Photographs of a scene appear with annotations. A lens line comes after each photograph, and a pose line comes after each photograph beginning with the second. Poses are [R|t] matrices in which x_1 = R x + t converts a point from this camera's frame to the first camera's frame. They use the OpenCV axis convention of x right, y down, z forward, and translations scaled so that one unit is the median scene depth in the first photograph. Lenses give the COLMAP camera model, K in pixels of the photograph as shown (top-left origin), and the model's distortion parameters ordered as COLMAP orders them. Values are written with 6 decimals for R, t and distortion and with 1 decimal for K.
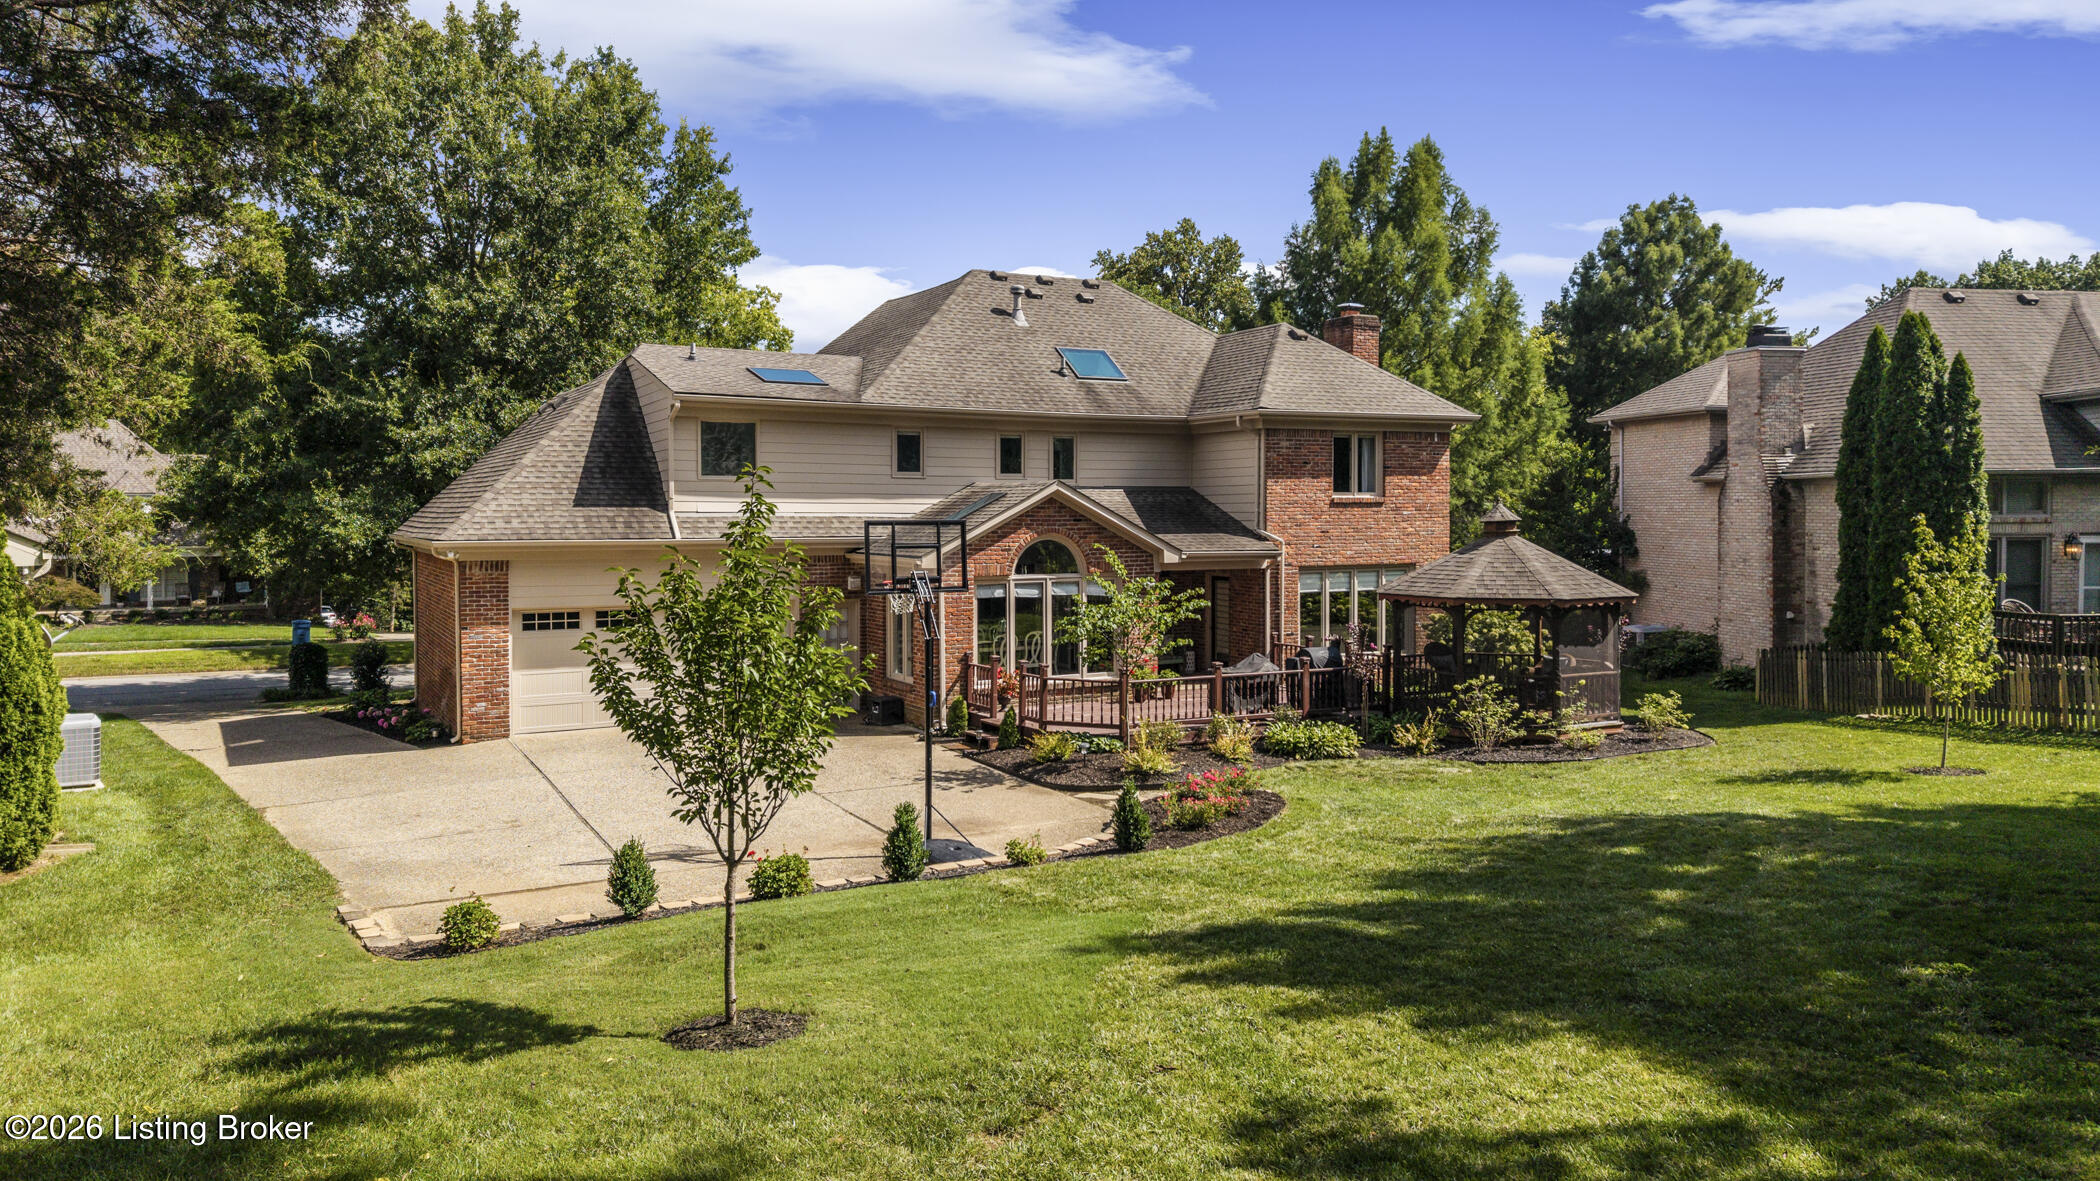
lens RADIAL K [[1445.4, 0, 1057.3], [0, 1445.4, 581.5], [0, 0, 1]] dist [0.036864, -0.012119]
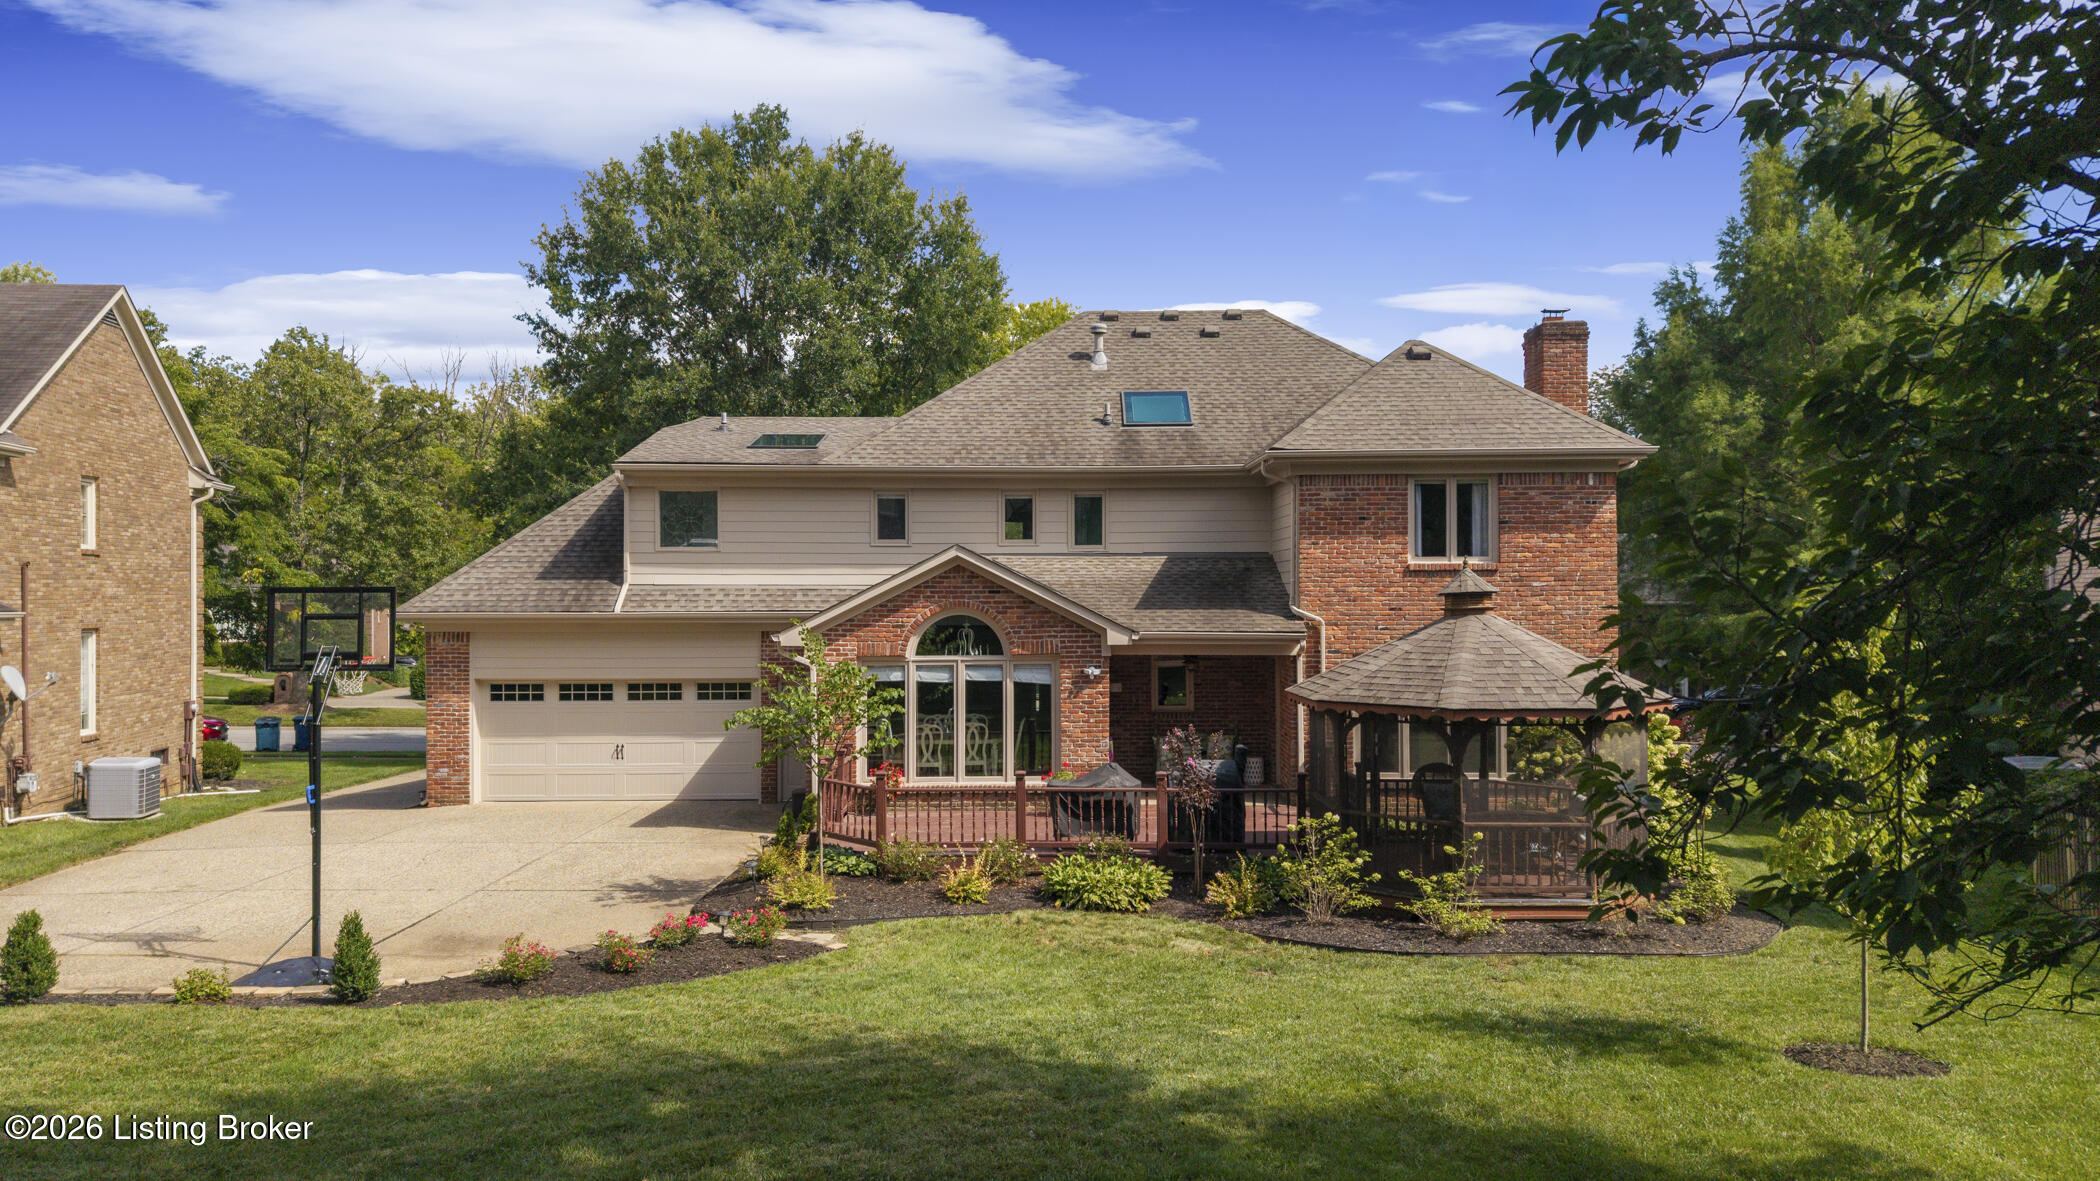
lens RADIAL K [[1445.4, 0, 1039.6], [0, 1445.4, 602.8], [0, 0, 1]] dist [0.036864, -0.012119]
pose [[0.871074, 0.003080, -0.491142, 0.445649], [-0.022318, 0.999196, -0.033315, -0.008855], [0.490644, 0.039981, 0.870442, 0.280372]]
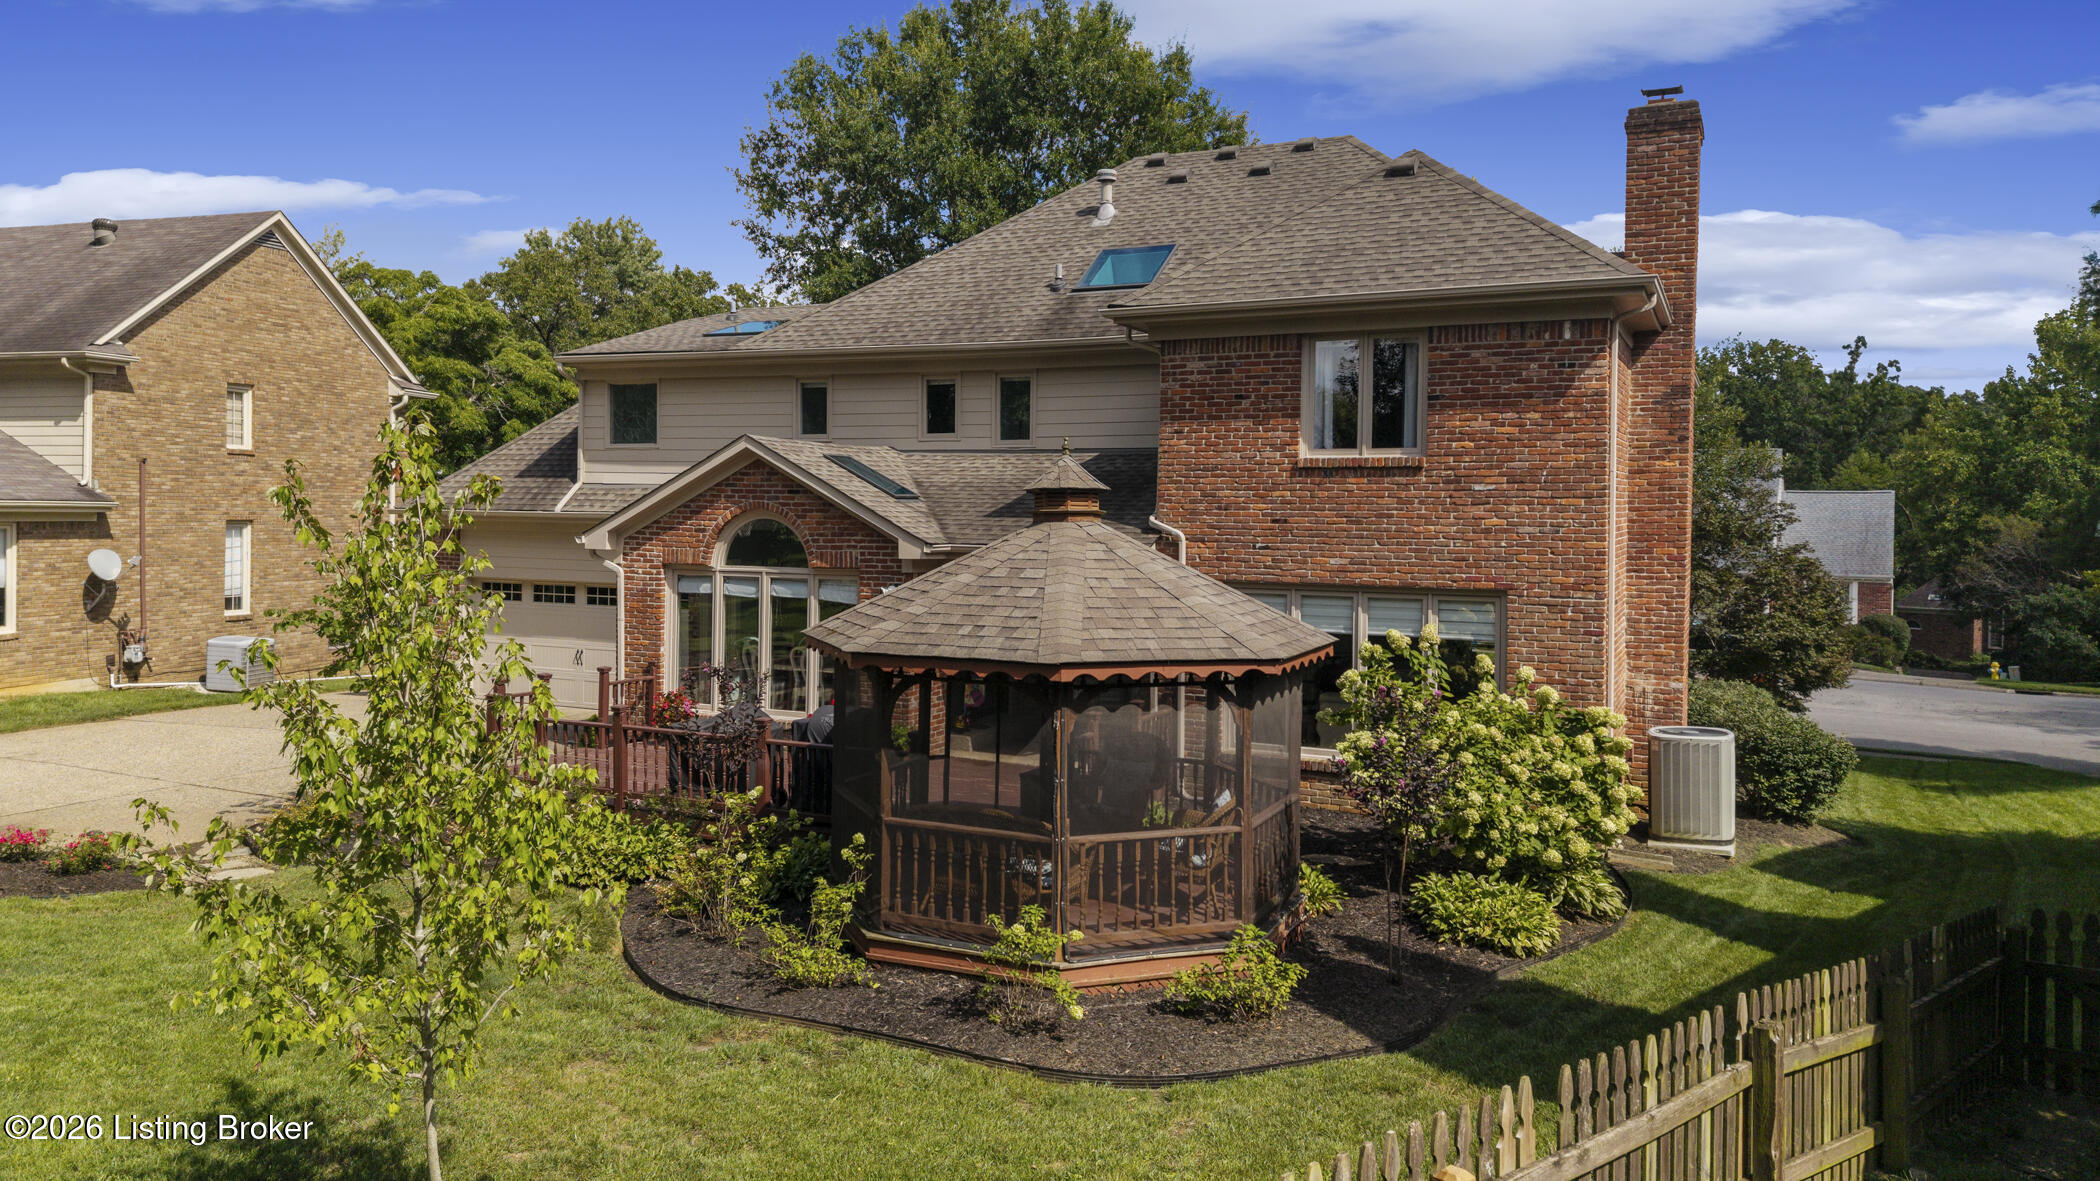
lens RADIAL K [[1445.4, 0, 1048.1], [0, 1445.4, 578.0], [0, 0, 1]] dist [0.036864, -0.012119]
pose [[0.574108, 0.047346, -0.817409, 0.658640], [-0.052970, 0.998383, 0.020626, -0.021592], [0.817064, 0.031457, 0.575688, 0.692065]]
